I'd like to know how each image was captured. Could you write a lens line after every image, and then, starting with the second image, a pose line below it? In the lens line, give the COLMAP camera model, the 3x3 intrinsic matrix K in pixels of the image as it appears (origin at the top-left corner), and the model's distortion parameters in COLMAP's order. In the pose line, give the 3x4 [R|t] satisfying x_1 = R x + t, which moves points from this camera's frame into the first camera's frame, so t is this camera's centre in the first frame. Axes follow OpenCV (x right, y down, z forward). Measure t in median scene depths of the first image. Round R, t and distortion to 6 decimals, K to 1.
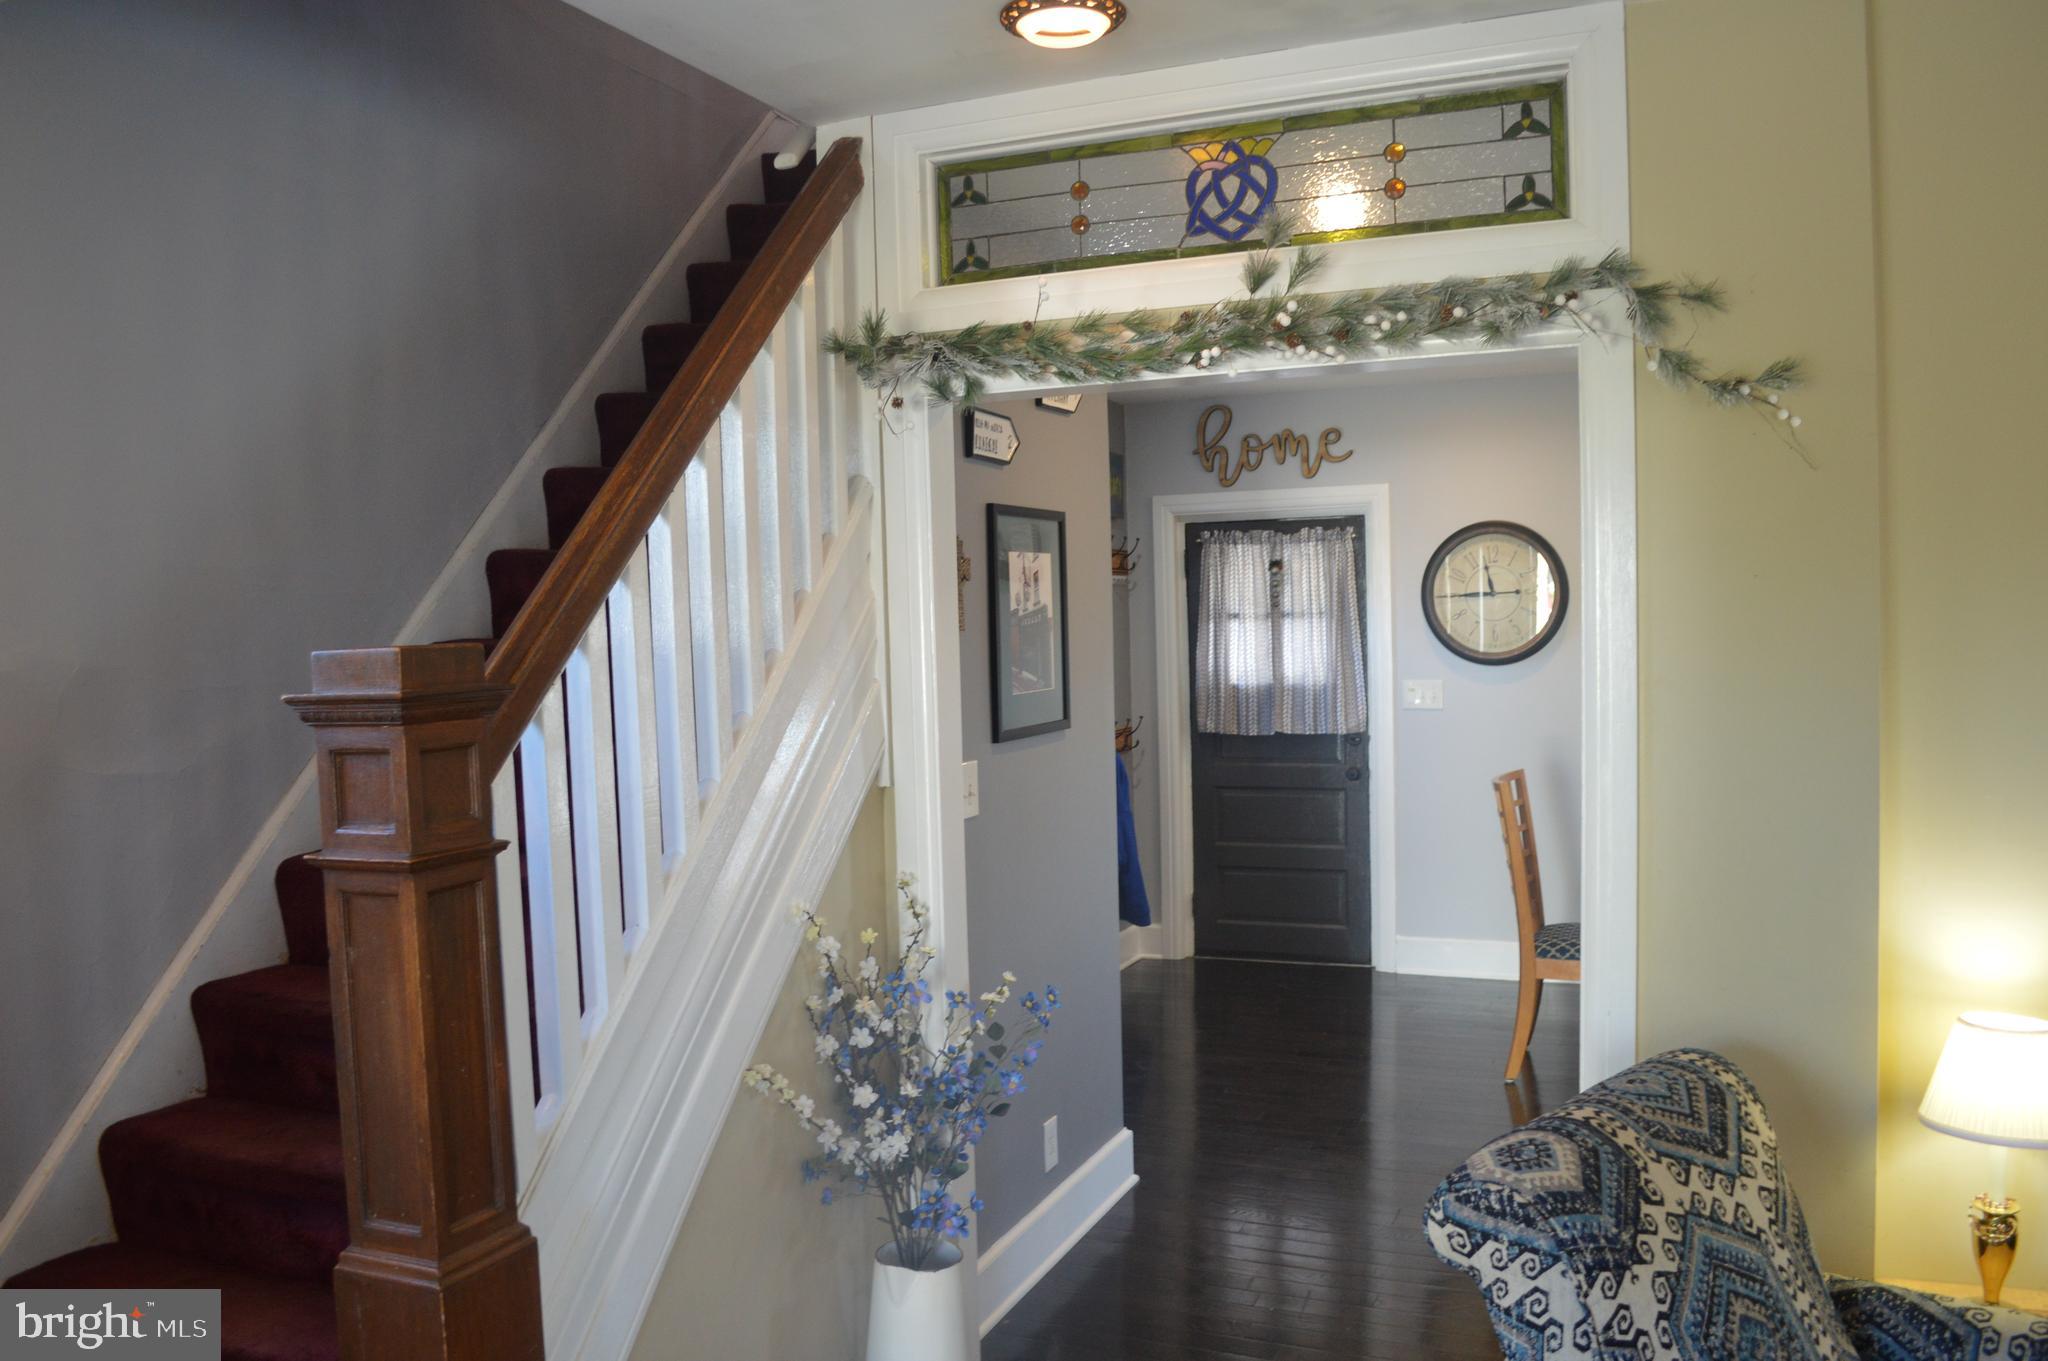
lens RADIAL K [[1638.6, 0, 1017.4], [0, 1638.6, 701.9], [0, 0, 1]] dist [-0.085783, 0.016549]
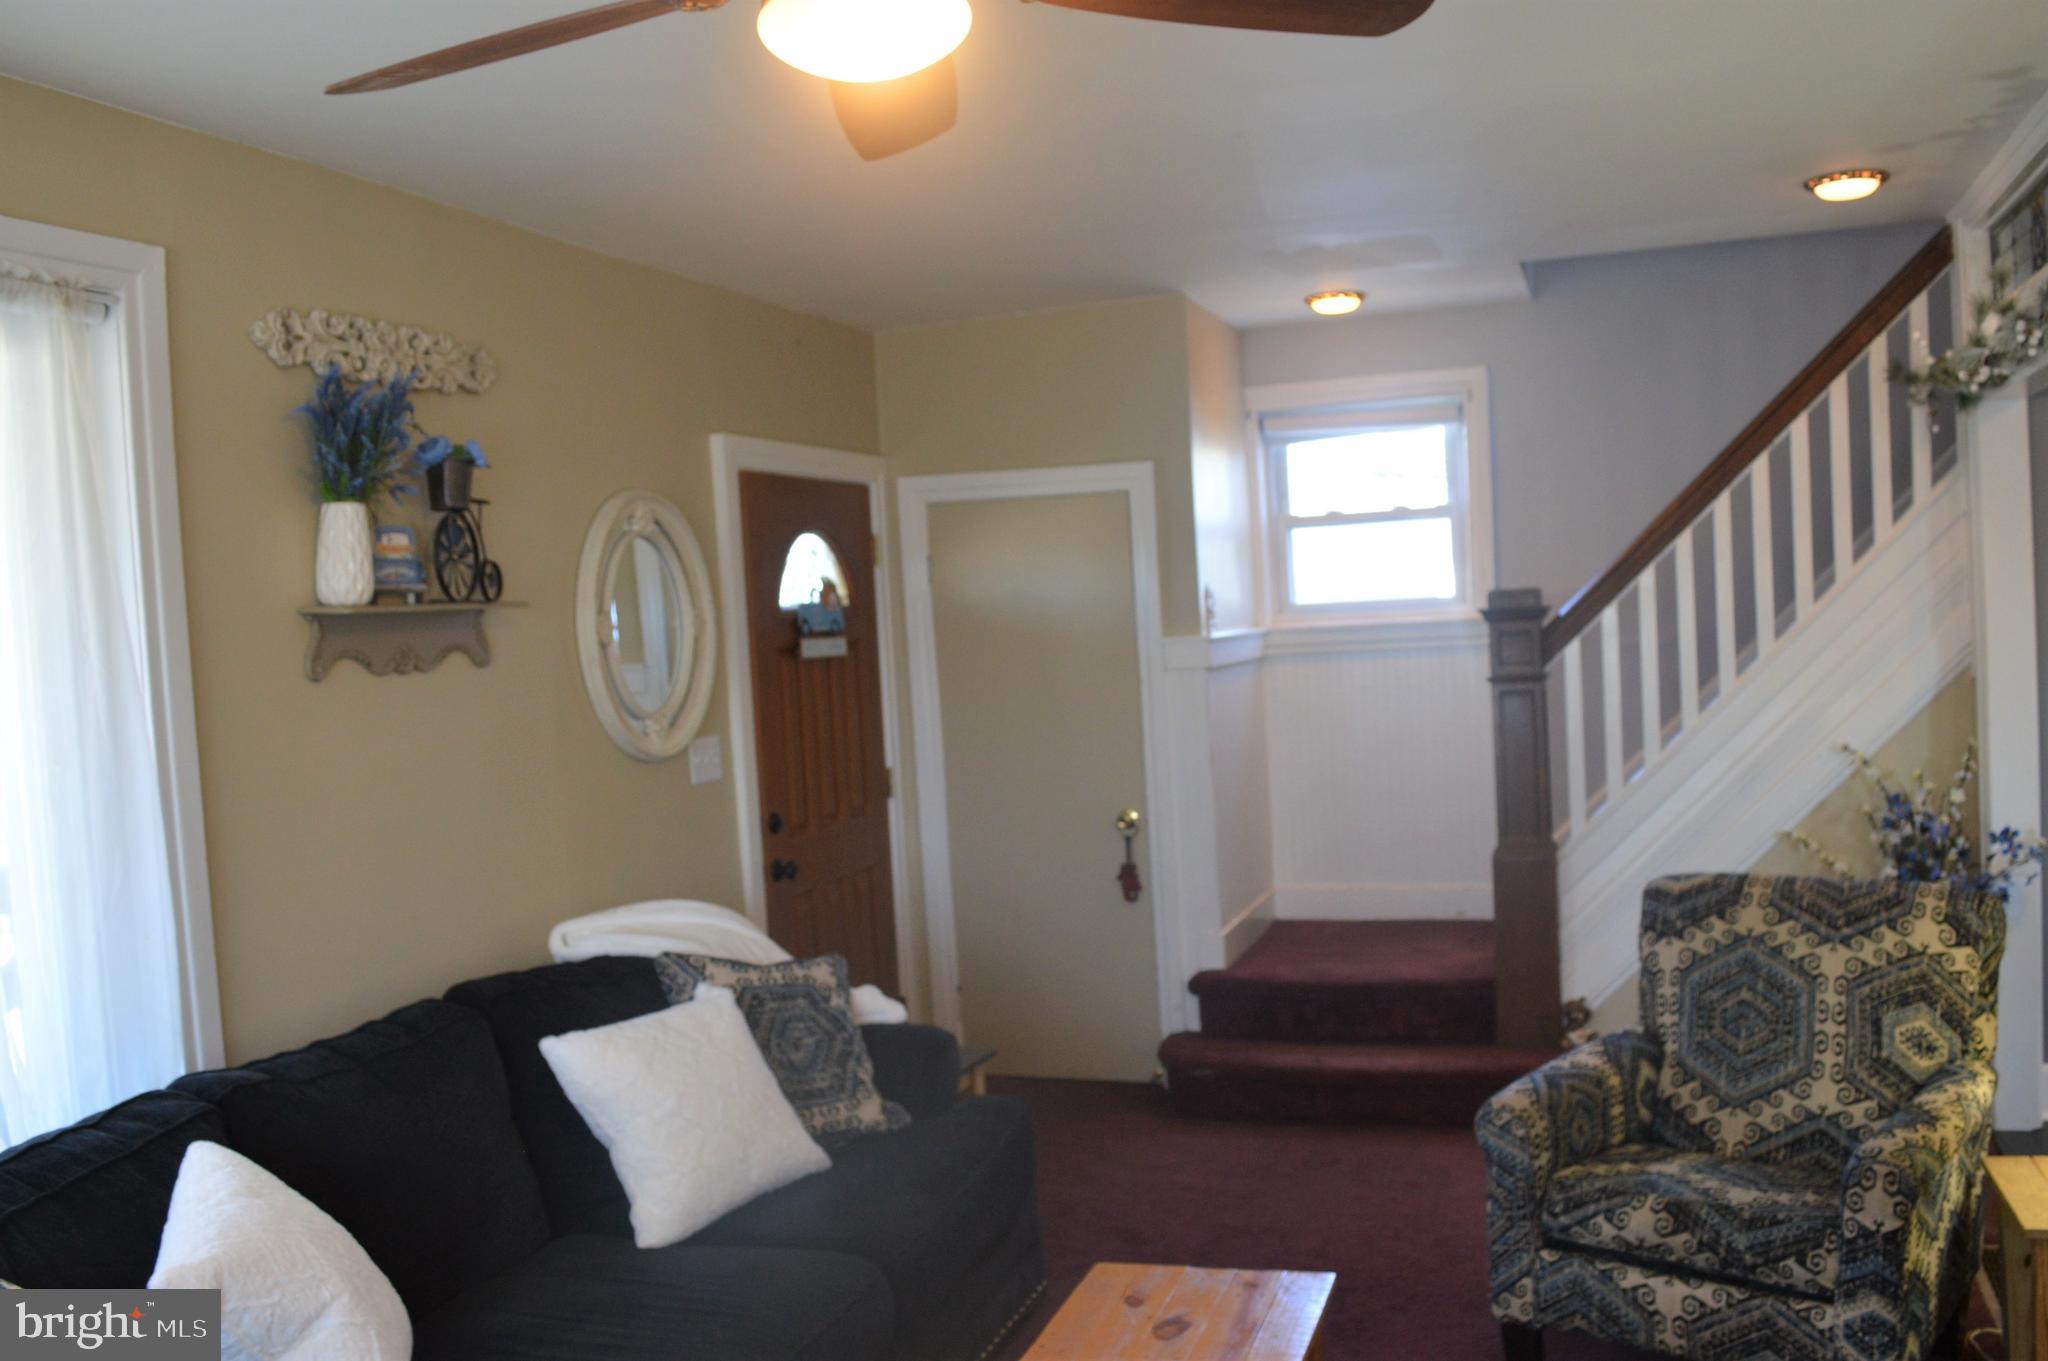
lens RADIAL K [[1753.5, 0, 1016.4], [0, 1753.5, 708.0], [0, 0, 1]] dist [-0.079636, 0.003438]
pose [[0.054114, 0.076275, -0.995617, 1.479169], [0.001932, 0.997068, 0.076491, -0.039790], [0.998533, -0.006063, 0.053808, 0.095959]]
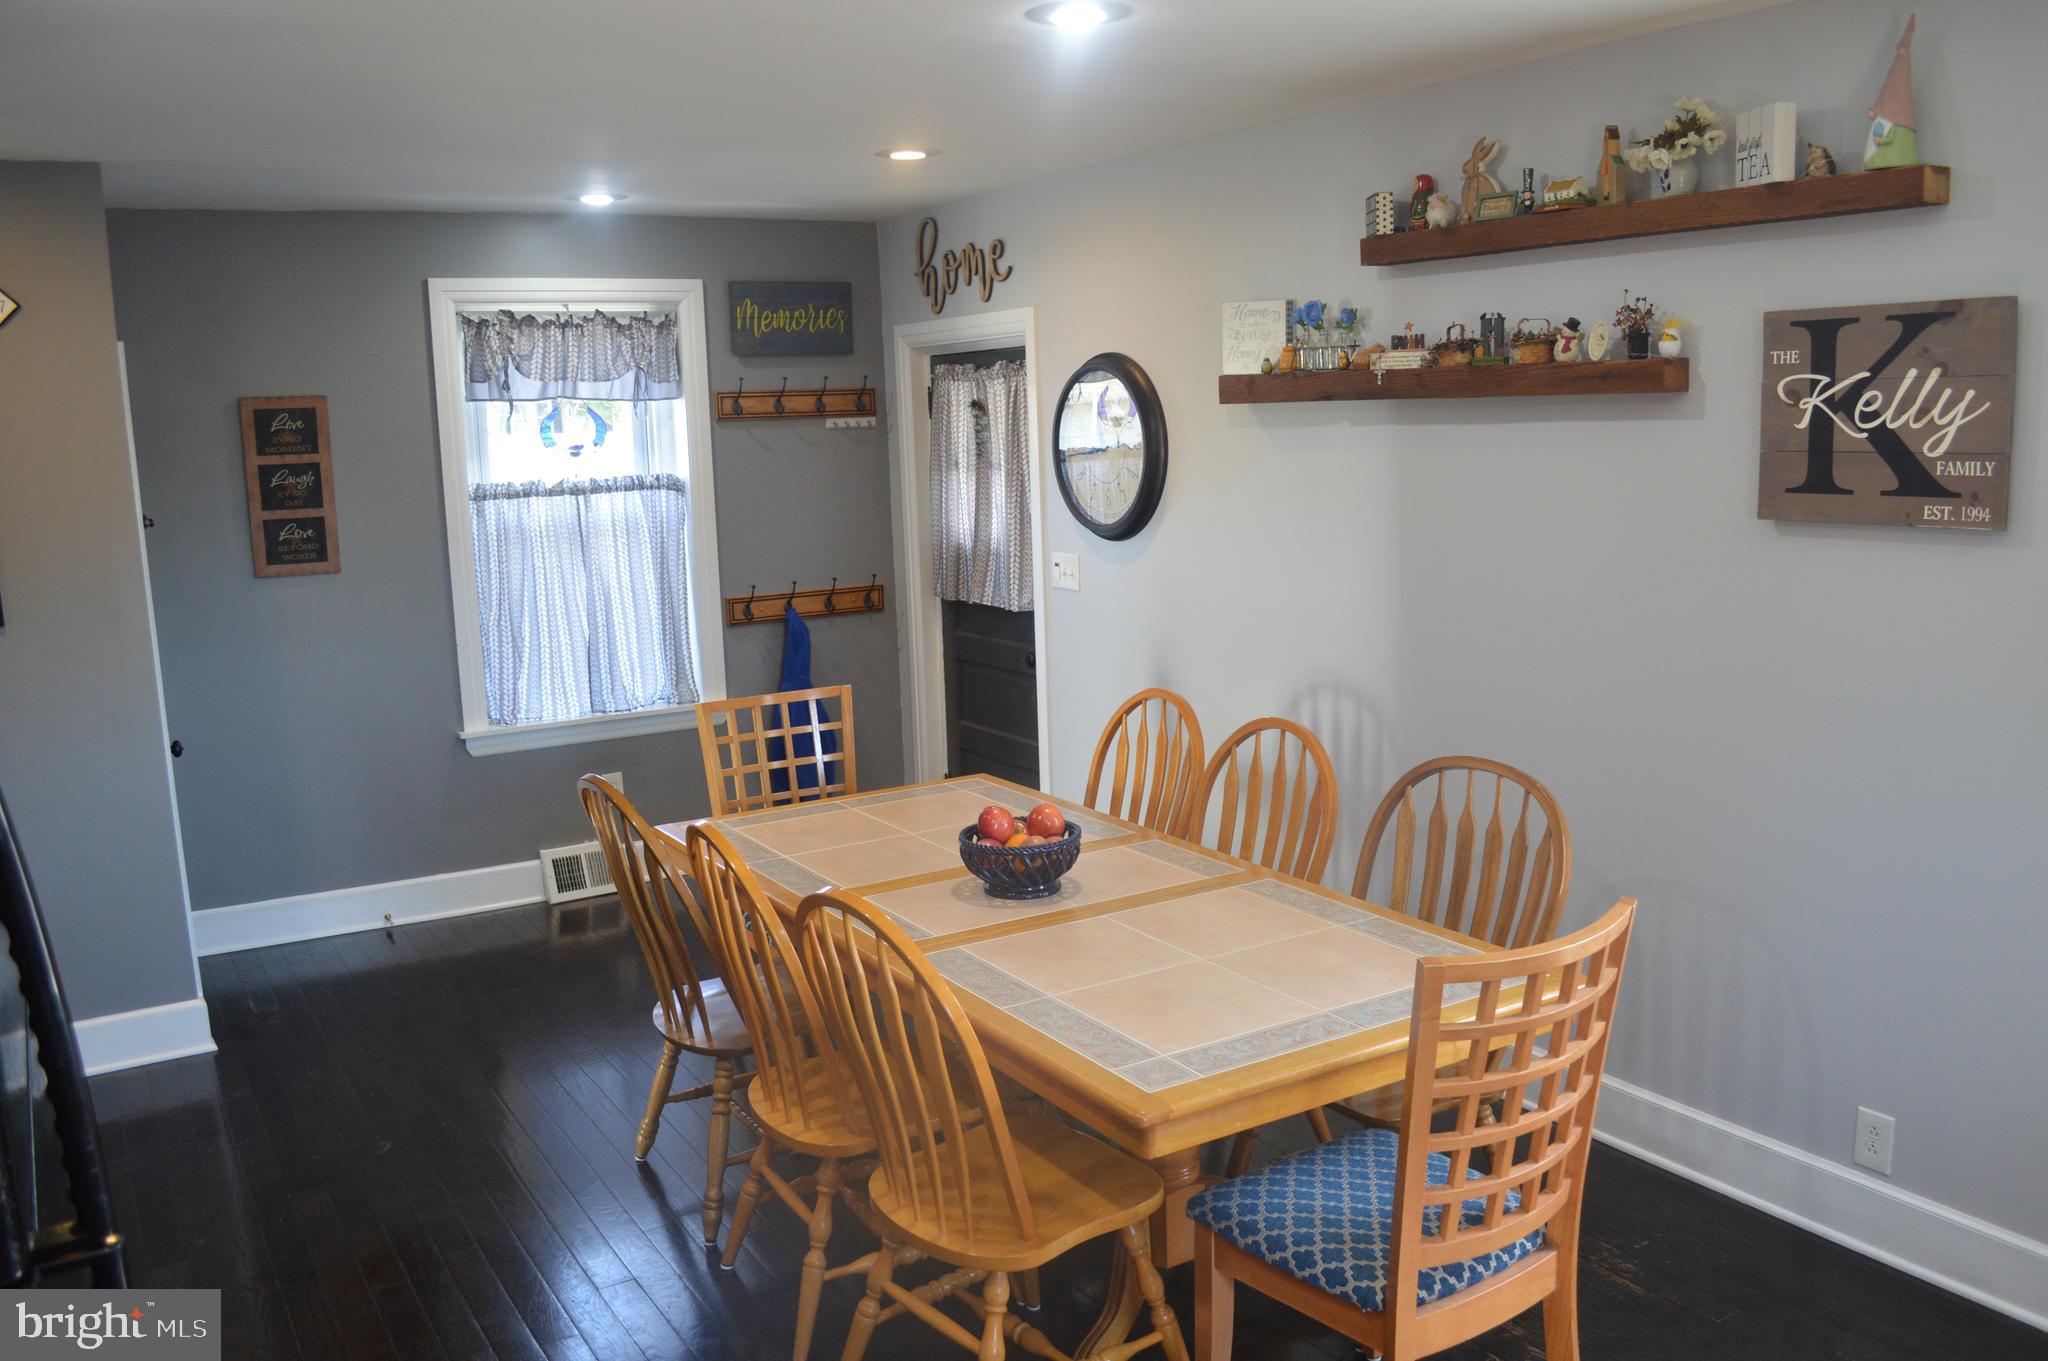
lens RADIAL K [[1635.0, 0, 1019.2], [0, 1635.0, 700.2], [0, 0, 1]] dist [-0.085877, 0.013382]
pose [[0.807546, 0.106177, -0.580168, 1.641987], [-0.020415, 0.988105, 0.152417, -0.150481], [0.589451, -0.111239, 0.800109, 0.773118]]
